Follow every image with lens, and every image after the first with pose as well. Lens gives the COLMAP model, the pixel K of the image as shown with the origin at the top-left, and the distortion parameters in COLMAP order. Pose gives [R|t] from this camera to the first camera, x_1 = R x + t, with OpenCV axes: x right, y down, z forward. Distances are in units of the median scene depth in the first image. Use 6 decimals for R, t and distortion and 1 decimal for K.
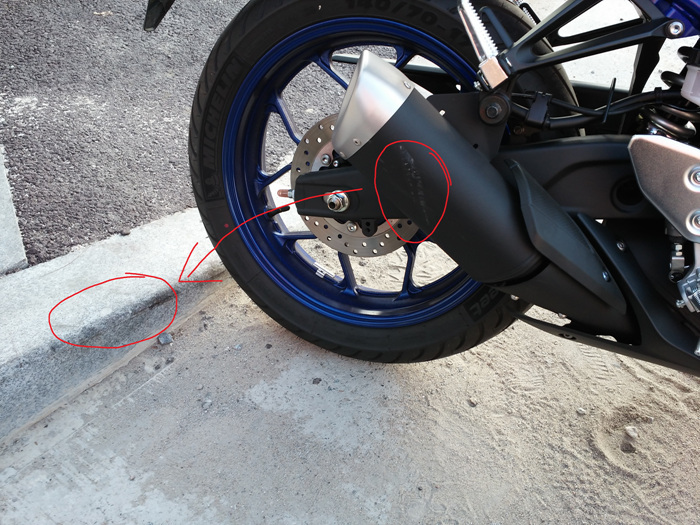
lens RADIAL K [[701.5, 0, 349.6], [0, 701.5, 263.8], [0, 0, 1]] dist [-0.017557, 0.000000]
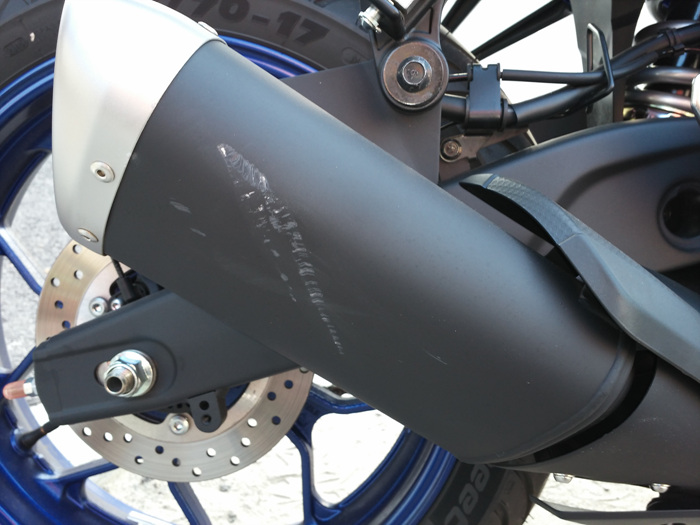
lens RADIAL K [[701.5, 0, 350.8], [0, 701.5, 262.6], [0, 0, 1]] dist [-0.017557, 0.000000]
pose [[0.950164, -0.208405, 0.231854, 0.027500], [0.264775, 0.932067, -0.247277, -0.003888], [-0.164569, 0.296343, 0.940796, 0.462761]]
